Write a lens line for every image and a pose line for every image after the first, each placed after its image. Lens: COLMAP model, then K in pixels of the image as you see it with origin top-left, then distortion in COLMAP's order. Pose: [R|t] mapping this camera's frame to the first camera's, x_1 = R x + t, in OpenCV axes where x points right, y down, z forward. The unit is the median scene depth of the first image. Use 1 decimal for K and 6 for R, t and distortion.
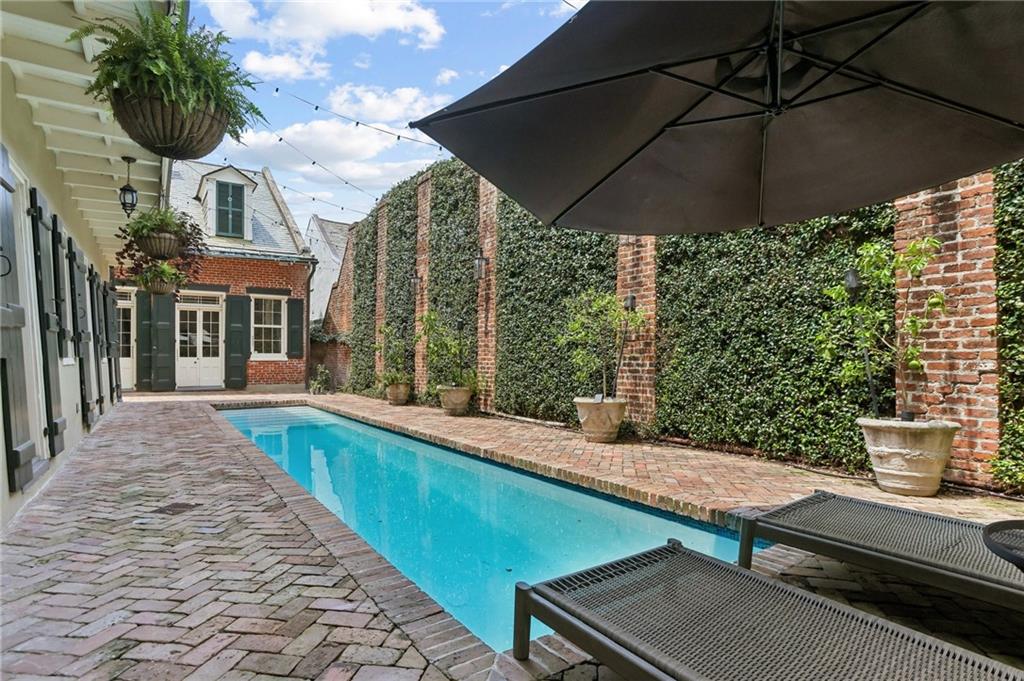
lens RADIAL K [[564.1, 0, 514.8], [0, 564.1, 349.9], [0, 0, 1]] dist [-0.025618, 0.002953]
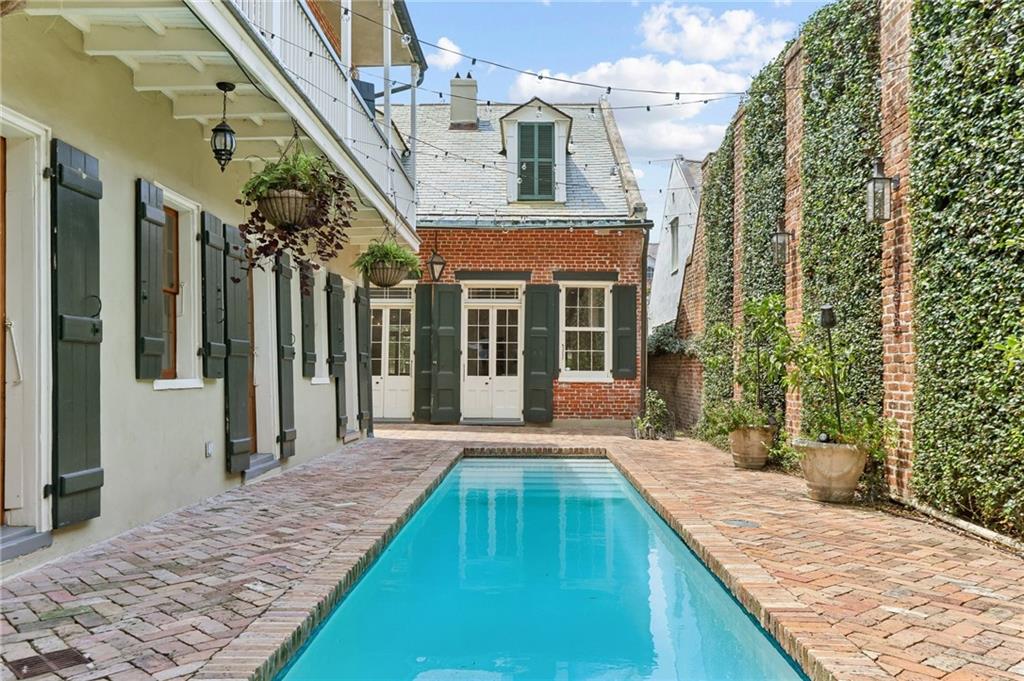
lens RADIAL K [[865.0, 0, 475.3], [0, 865.0, 306.0], [0, 0, 1]] dist [-0.015250, 0.046587]
pose [[0.808180, -0.038850, -0.587653, 0.074707], [-0.000655, 0.997762, -0.066863, -0.002522], [0.588935, 0.054423, 0.806346, 0.163903]]
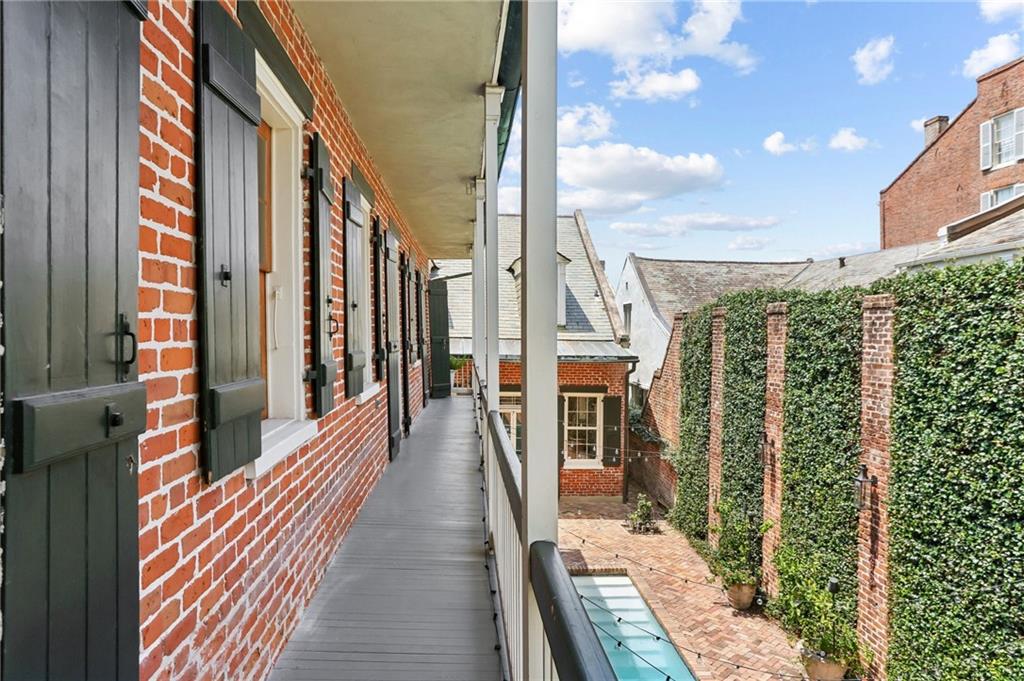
lens RADIAL K [[688.2, 0, 513.9], [0, 688.2, 343.6], [0, 0, 1]] dist [0.006310, 0.016279]
pose [[0.875691, 0.010232, -0.482764, -0.023075], [-0.002044, 0.999845, 0.017484, -0.286642], [0.482868, -0.014324, 0.875576, 0.012674]]
